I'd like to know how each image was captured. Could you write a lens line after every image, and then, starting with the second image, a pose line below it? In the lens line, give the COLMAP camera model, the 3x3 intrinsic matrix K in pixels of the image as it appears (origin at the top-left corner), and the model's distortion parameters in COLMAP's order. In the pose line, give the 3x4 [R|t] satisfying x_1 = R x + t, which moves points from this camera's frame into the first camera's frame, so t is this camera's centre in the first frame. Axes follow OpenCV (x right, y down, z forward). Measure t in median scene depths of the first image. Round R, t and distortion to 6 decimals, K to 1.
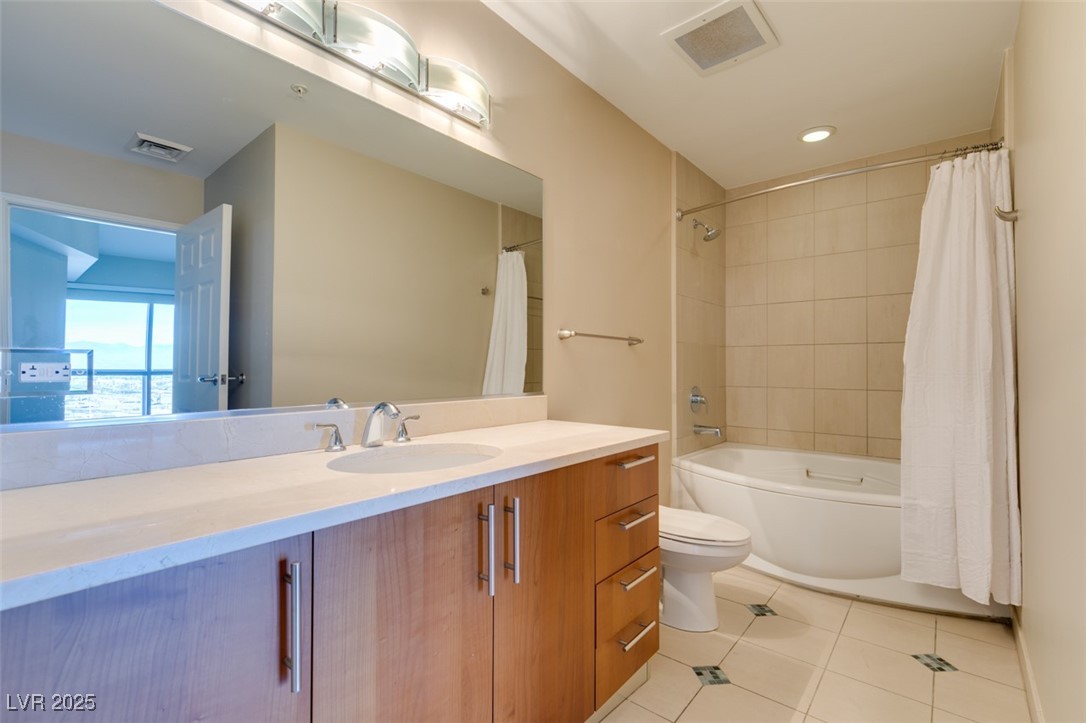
lens RADIAL K [[483.9, 0, 540.4], [0, 483.9, 360.1], [0, 0, 1]] dist [0.004444, -0.001871]
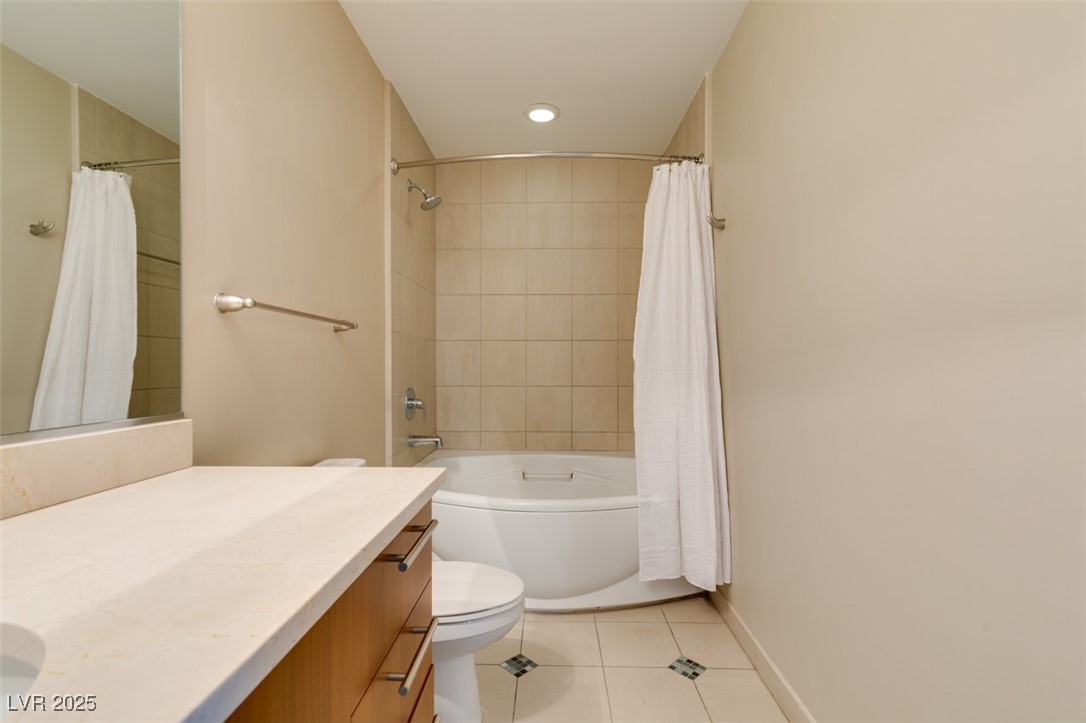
lens RADIAL K [[483.9, 0, 540.8], [0, 483.9, 365.8], [0, 0, 1]] dist [0.004444, -0.001871]
pose [[0.784102, -0.003381, 0.620623, -0.012725], [-0.007140, 0.999870, 0.014468, 0.005930], [-0.620591, -0.015776, 0.783975, 0.316514]]
